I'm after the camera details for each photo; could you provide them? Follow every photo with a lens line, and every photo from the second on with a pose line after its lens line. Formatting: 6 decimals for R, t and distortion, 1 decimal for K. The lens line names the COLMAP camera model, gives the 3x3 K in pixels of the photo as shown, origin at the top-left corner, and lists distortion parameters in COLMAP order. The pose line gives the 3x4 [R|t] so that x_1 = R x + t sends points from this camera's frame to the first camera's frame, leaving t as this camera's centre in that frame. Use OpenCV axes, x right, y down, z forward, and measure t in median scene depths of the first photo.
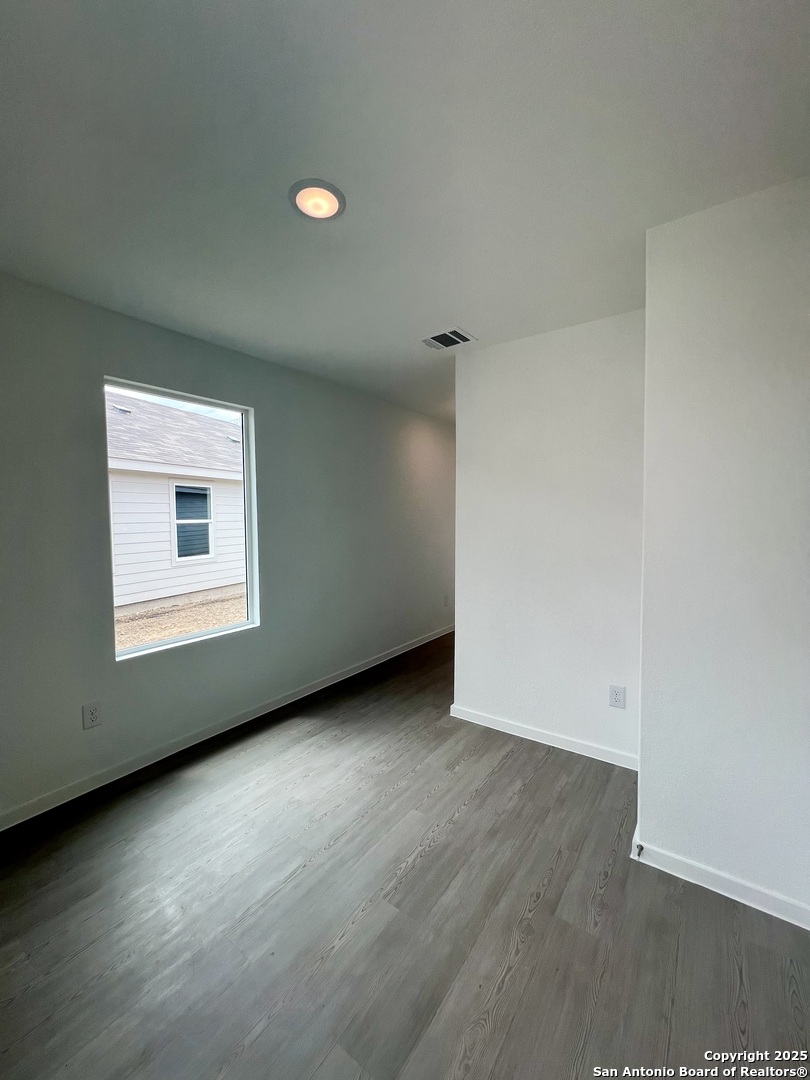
lens RADIAL K [[431.6, 0, 408.1], [0, 431.6, 539.3], [0, 0, 1]] dist [-0.003326, 0.000870]
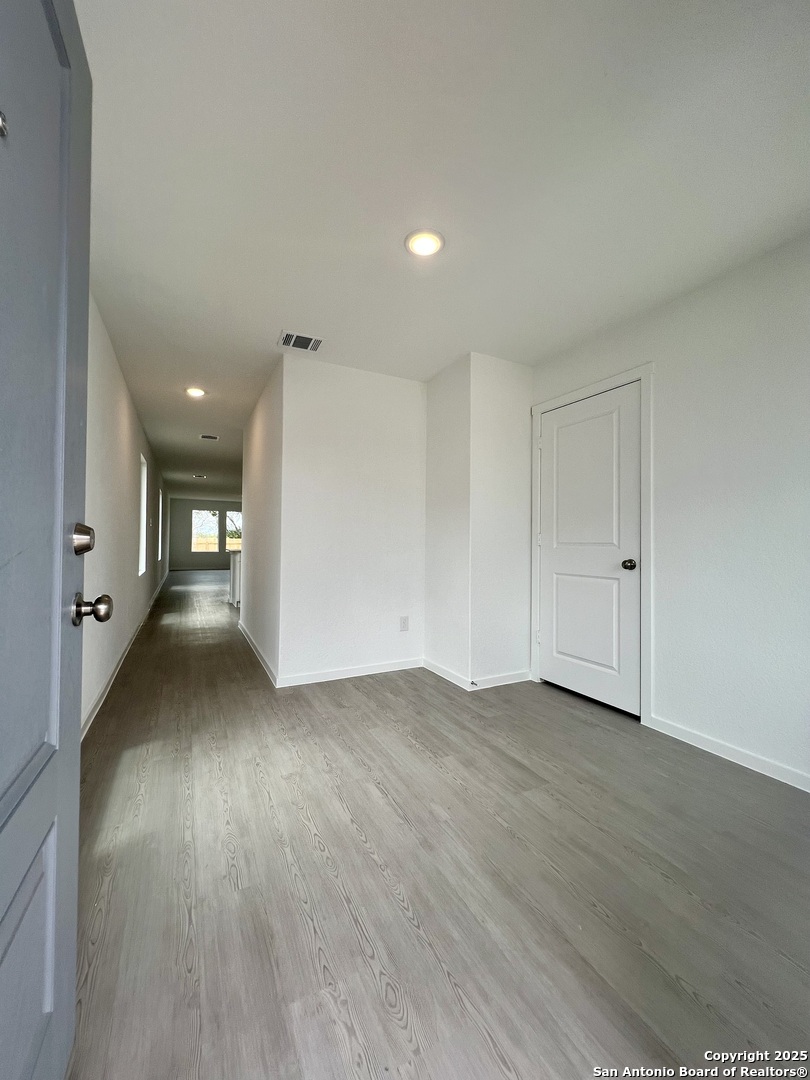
lens RADIAL K [[431.6, 0, 405.4], [0, 431.6, 539.6], [0, 0, 1]] dist [-0.003326, 0.000870]
pose [[0.452366, 0.016482, 0.891680, -1.008410], [0.036967, 0.998623, -0.037212, 0.142444], [-0.891066, 0.049796, 0.451134, 0.333865]]
